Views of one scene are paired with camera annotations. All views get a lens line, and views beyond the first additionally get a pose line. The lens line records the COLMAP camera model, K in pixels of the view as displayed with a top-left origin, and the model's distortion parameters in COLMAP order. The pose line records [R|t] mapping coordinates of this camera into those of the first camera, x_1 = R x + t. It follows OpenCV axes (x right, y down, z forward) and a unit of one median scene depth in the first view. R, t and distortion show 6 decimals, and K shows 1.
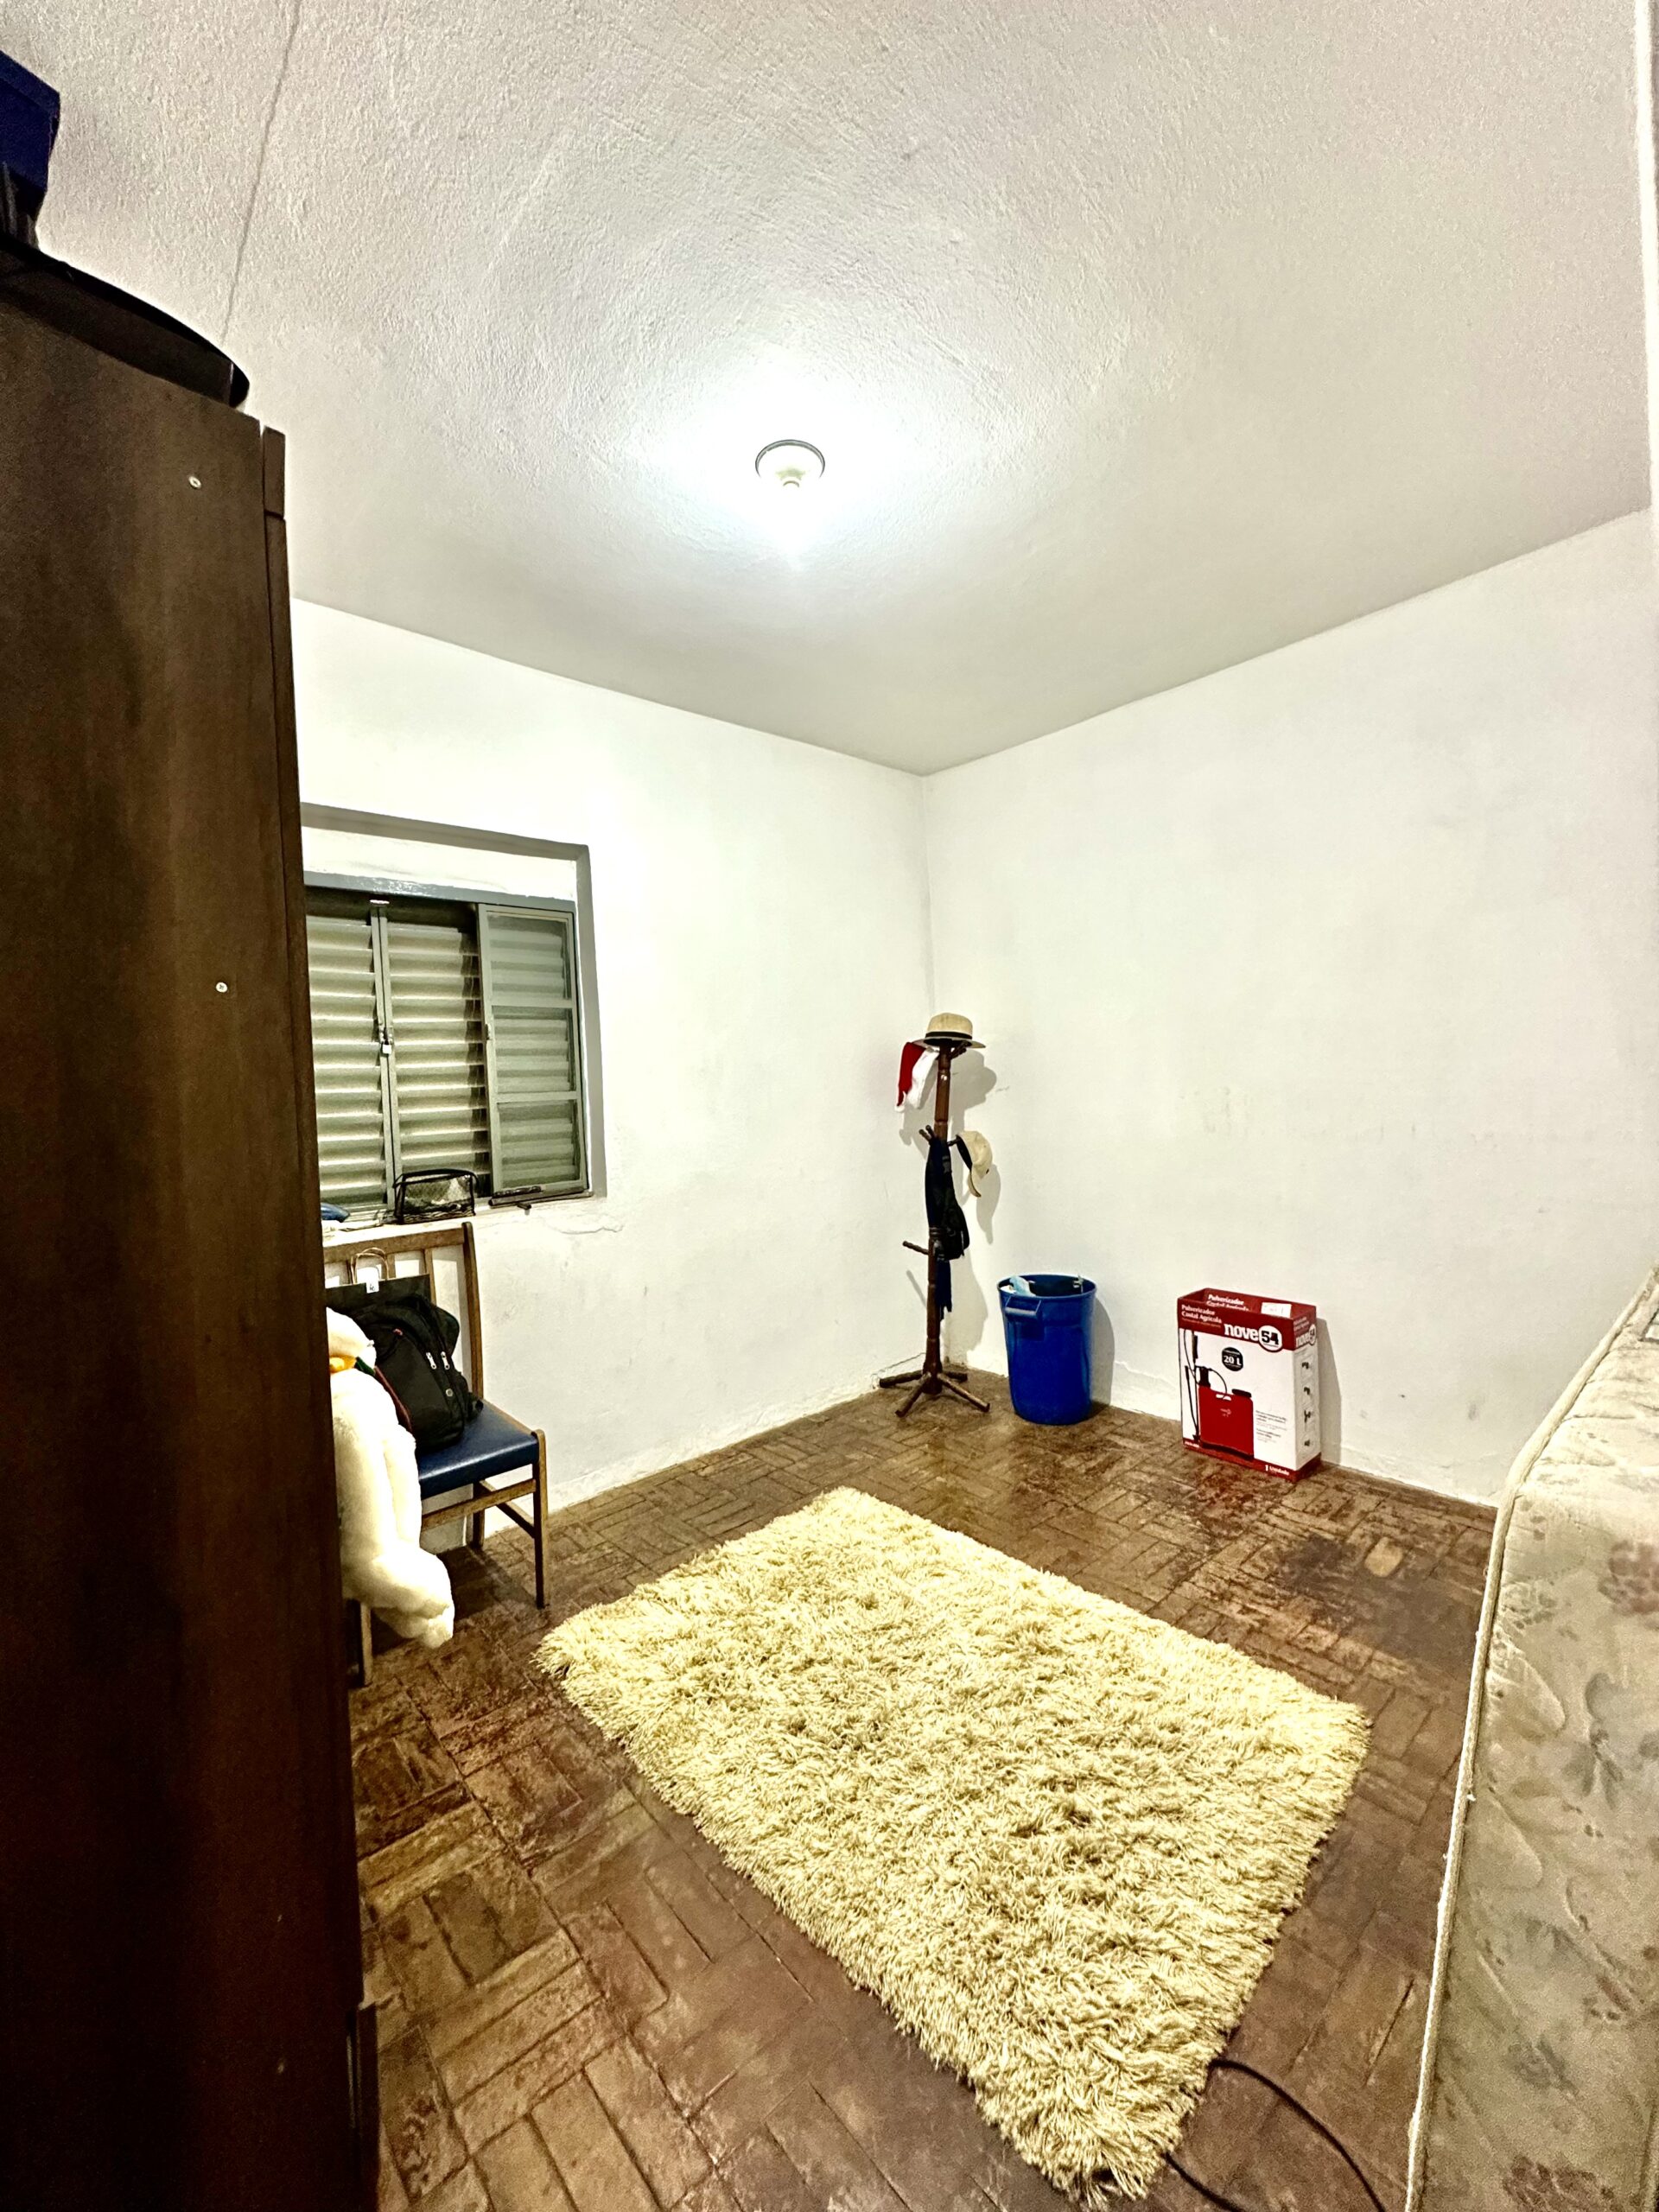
lens RADIAL K [[885.6, 0, 831.6], [0, 885.6, 1104.1], [0, 0, 1]] dist [-0.002538, 0.000163]
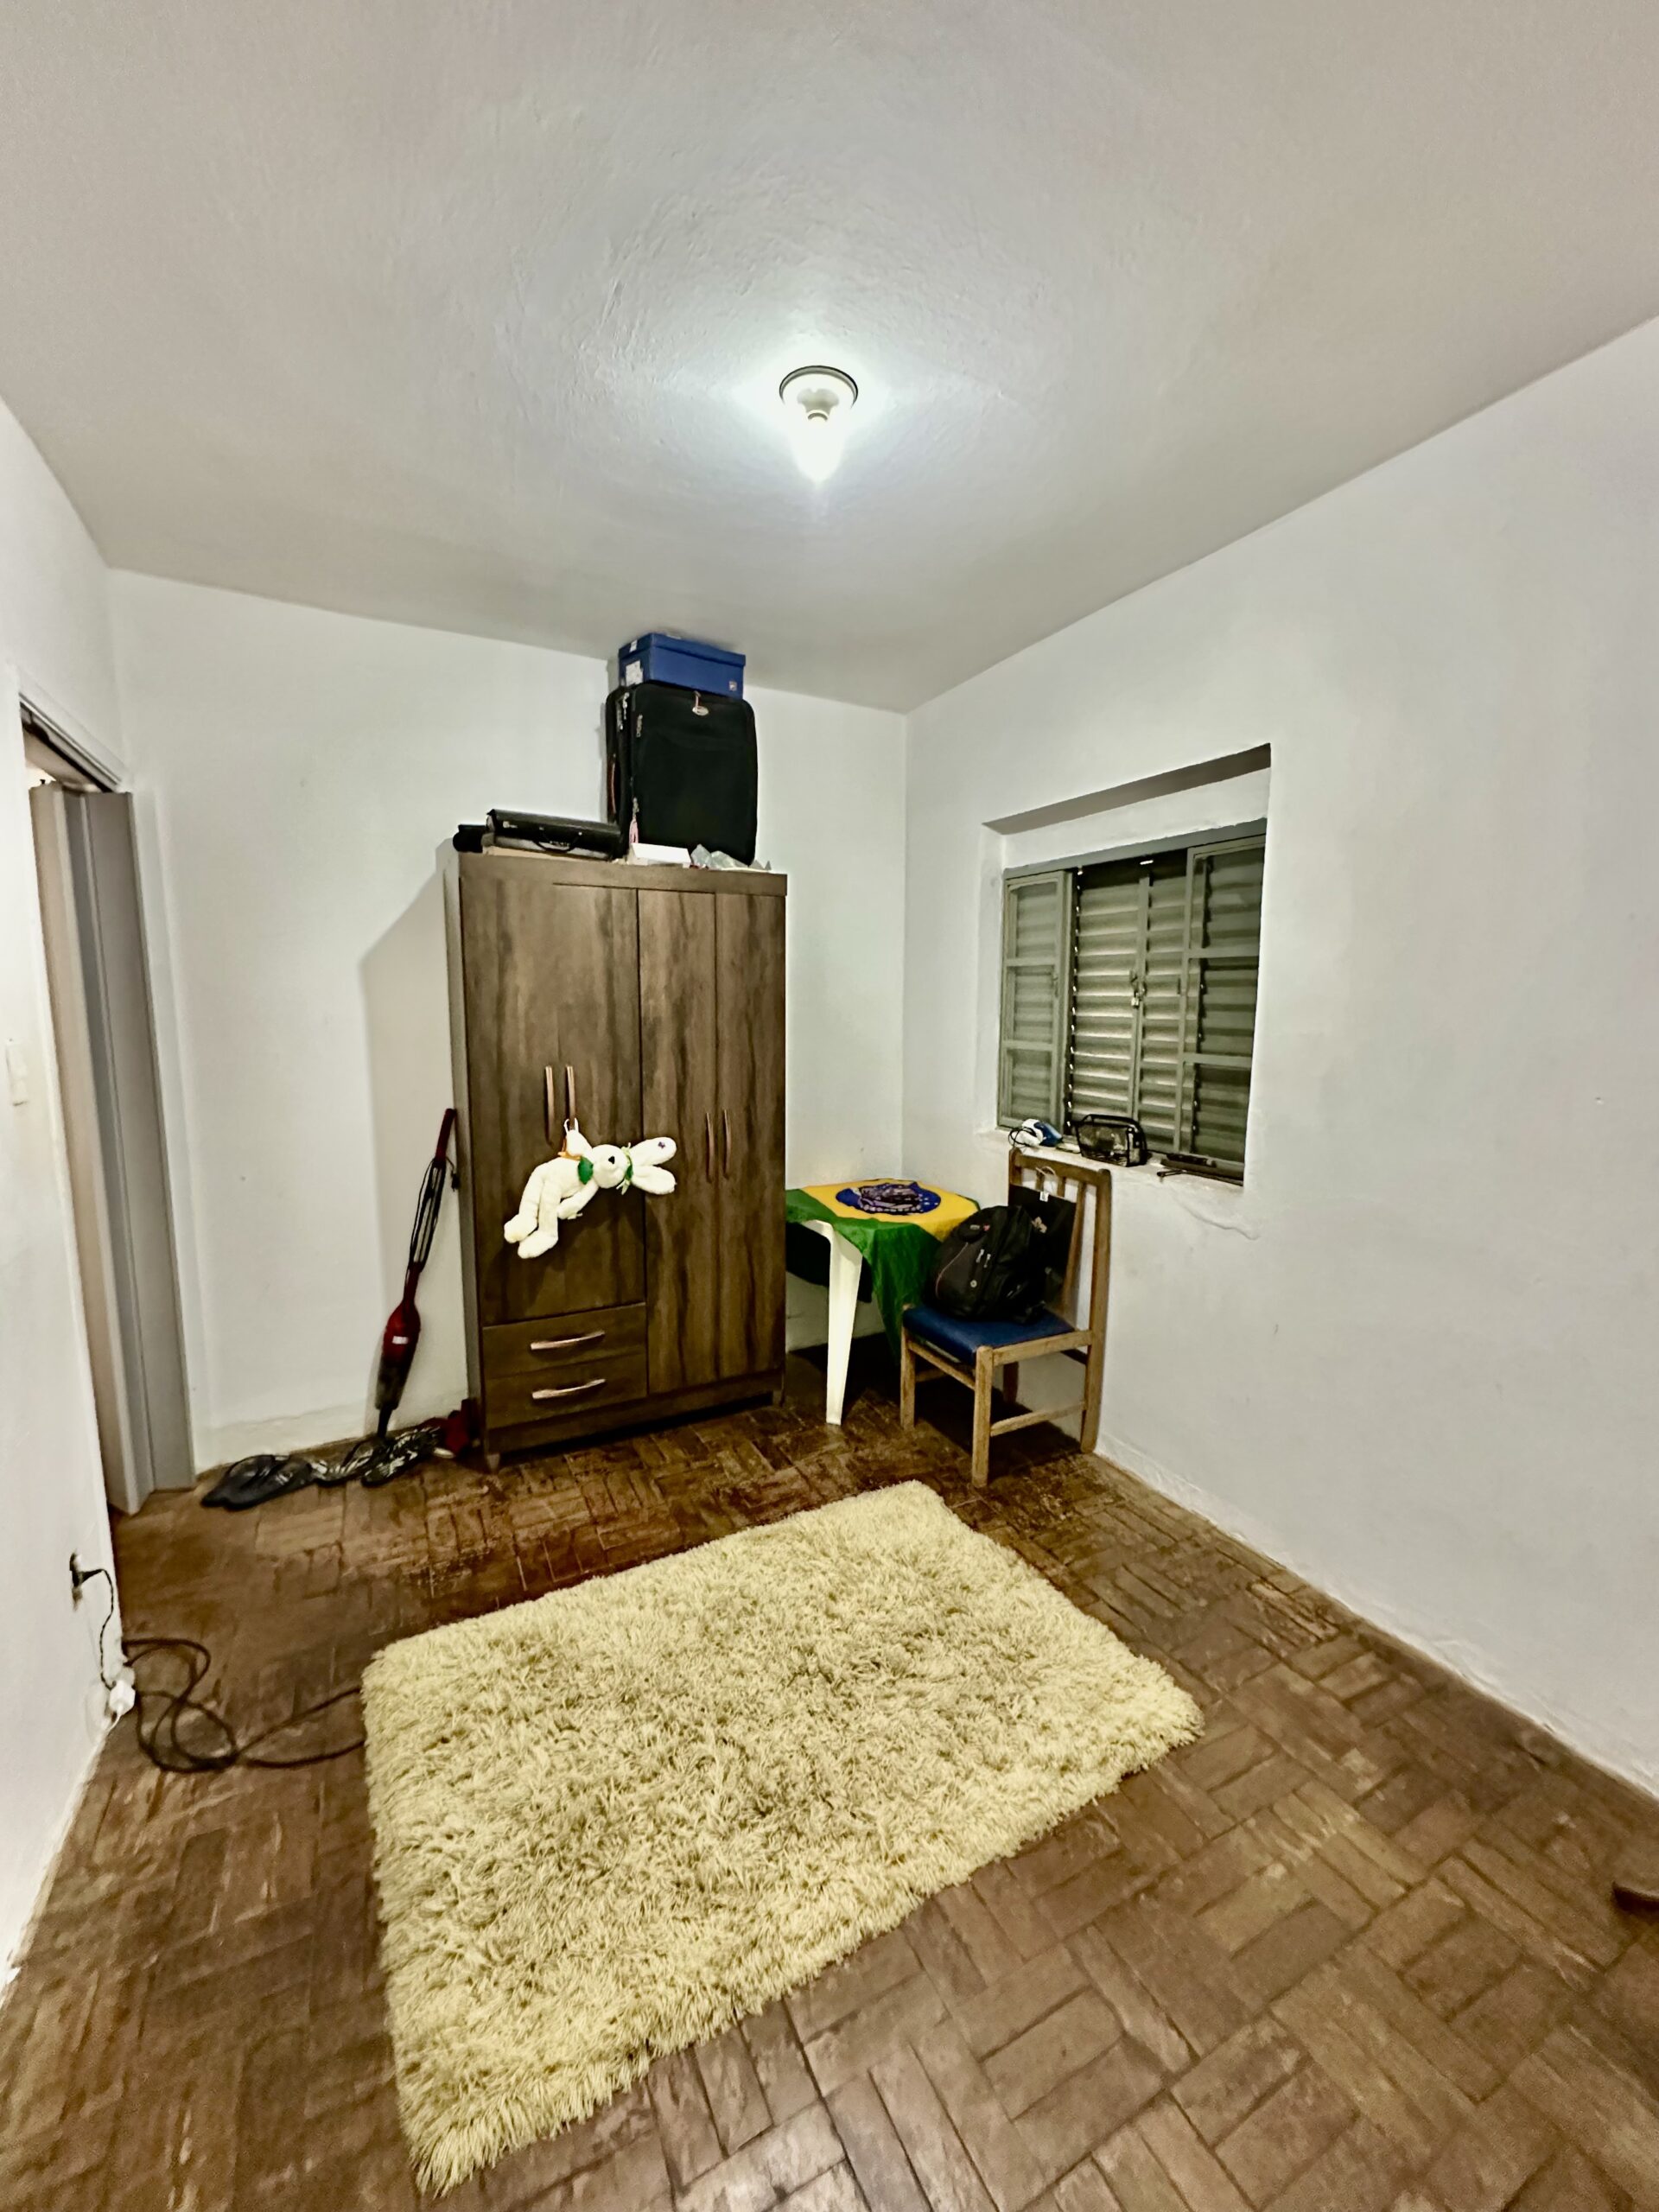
lens RADIAL K [[885.6, 0, 831.6], [0, 885.6, 1104.1], [0, 0, 1]] dist [-0.002538, 0.000163]
pose [[-0.246327, 0.158963, -0.956062, 0.659769], [-0.012857, 0.985835, 0.167226, -0.115617], [0.969101, 0.053485, -0.240794, 0.906549]]
